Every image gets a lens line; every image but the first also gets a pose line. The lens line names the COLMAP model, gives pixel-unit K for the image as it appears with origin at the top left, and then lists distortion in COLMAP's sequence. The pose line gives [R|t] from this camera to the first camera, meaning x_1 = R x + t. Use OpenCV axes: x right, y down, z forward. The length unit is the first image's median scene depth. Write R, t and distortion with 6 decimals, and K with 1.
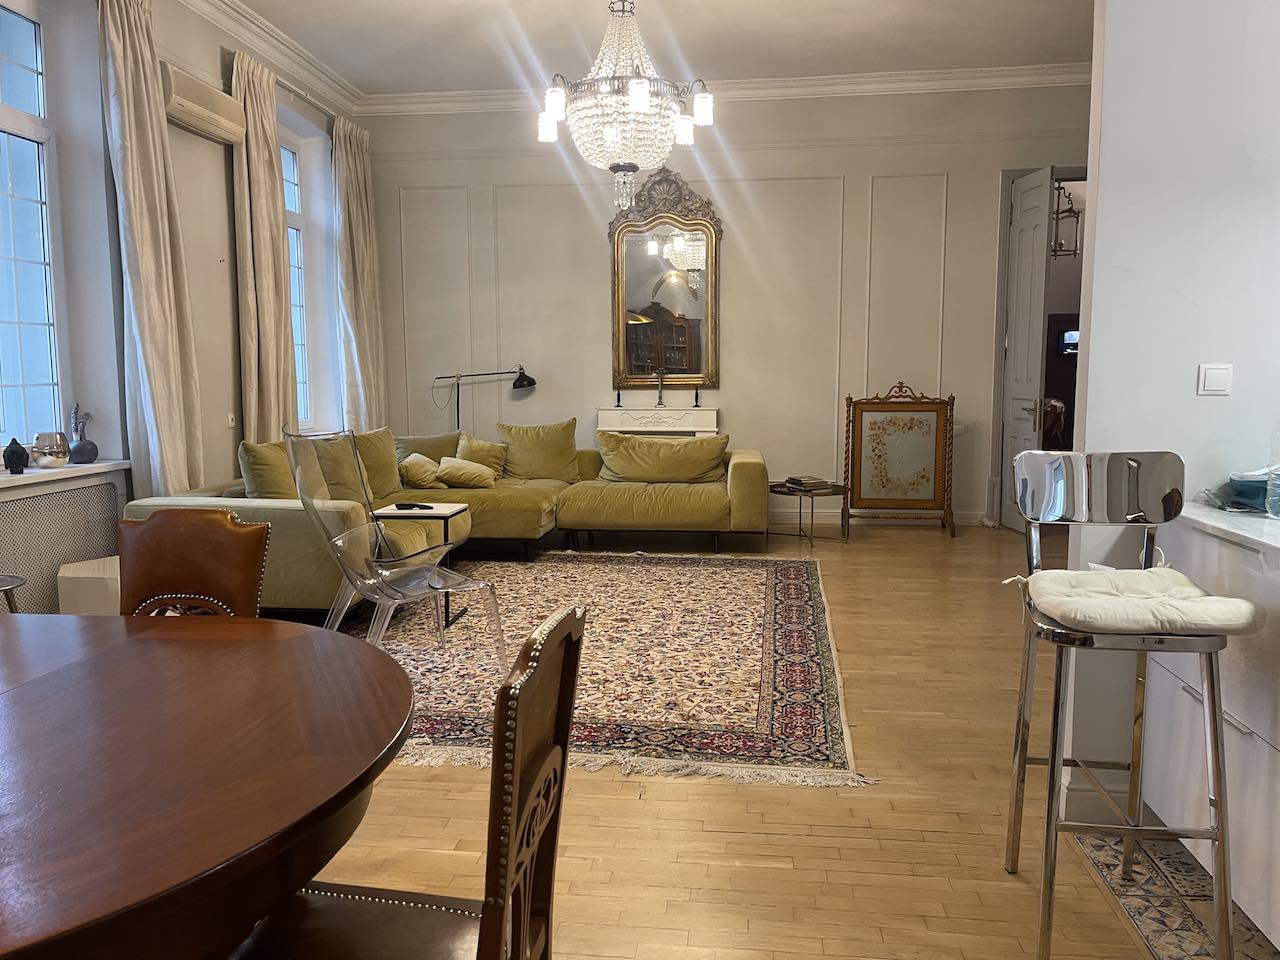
lens RADIAL K [[974.3, 0, 640.1], [0, 974.3, 481.2], [0, 0, 1]] dist [0.048412, -0.061620]
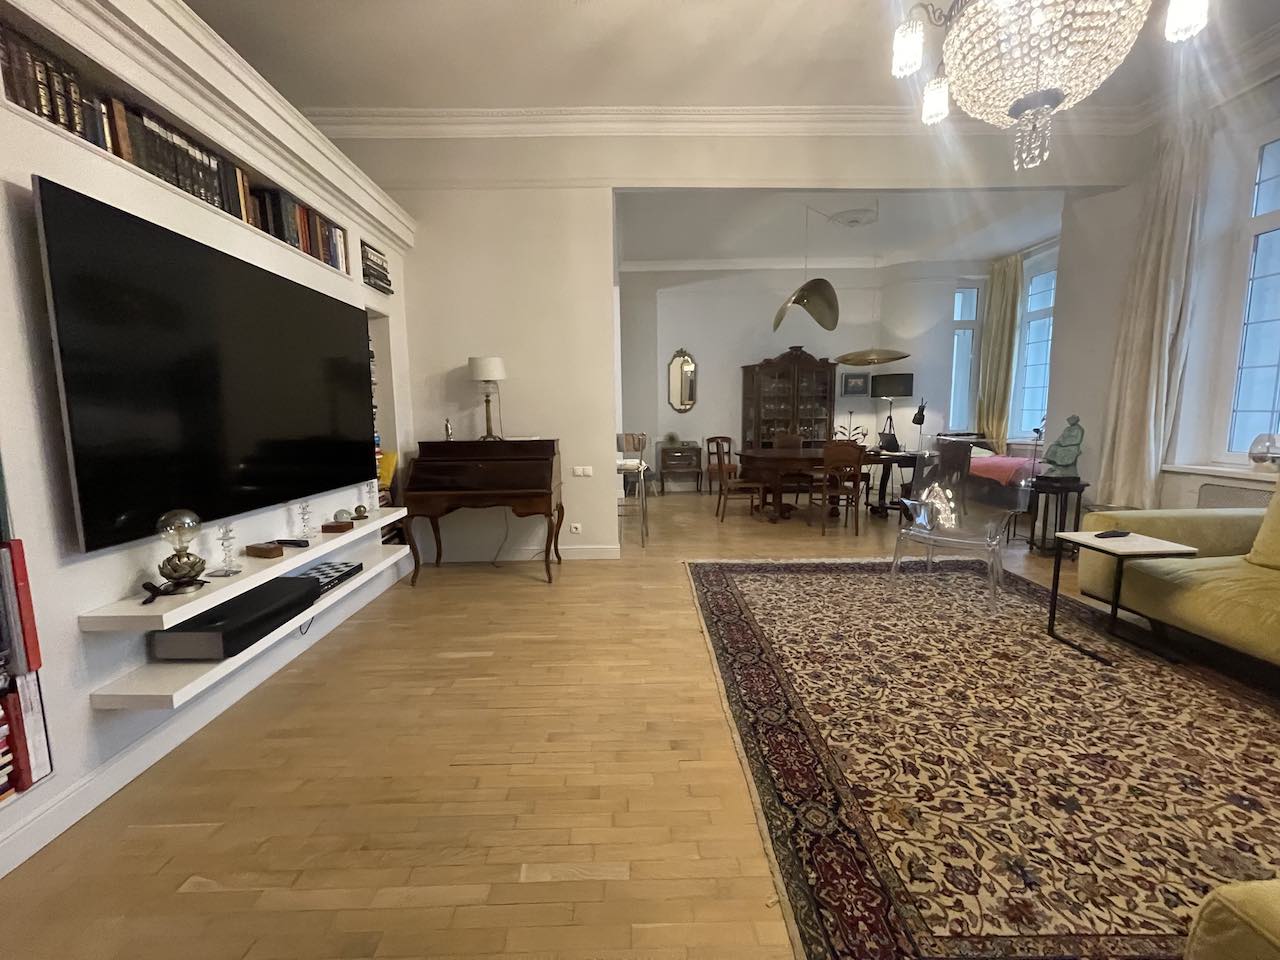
lens RADIAL K [[517.8, 0, 639.6], [0, 517.8, 478.2], [0, 0, 1]] dist [-0.007694, 0.000132]
pose [[-0.989894, 0.031006, -0.138381, 0.402212], [-0.002718, 0.971478, 0.237115, -0.191487], [0.141786, 0.235095, -0.961575, 1.735087]]
